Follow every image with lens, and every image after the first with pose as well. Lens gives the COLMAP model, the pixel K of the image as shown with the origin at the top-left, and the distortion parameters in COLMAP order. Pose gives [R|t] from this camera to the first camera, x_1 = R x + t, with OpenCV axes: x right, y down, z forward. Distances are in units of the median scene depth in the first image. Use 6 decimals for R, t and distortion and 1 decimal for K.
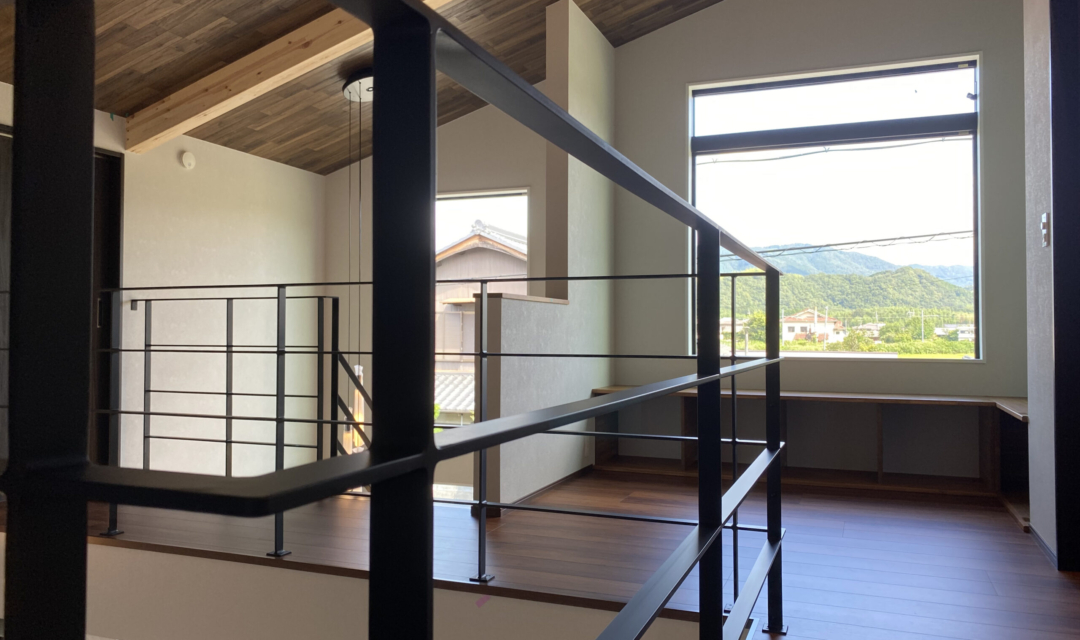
lens RADIAL K [[815.3, 0, 534.5], [0, 815.3, 325.9], [0, 0, 1]] dist [0.039544, -0.048270]
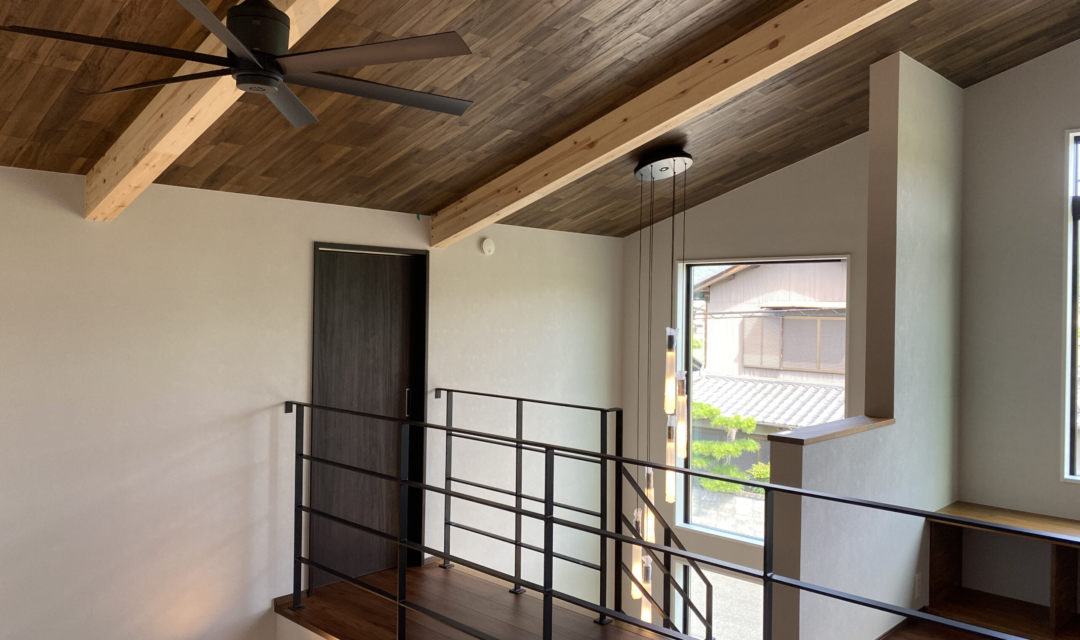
lens RADIAL K [[815.3, 0, 534.5], [0, 815.3, 325.9], [0, 0, 1]] dist [0.039544, -0.048270]
pose [[0.925847, 0.012063, -0.377705, 0.016351], [-0.004889, 0.999789, 0.019946, -0.135649], [0.377866, -0.016620, 0.925711, 0.090509]]
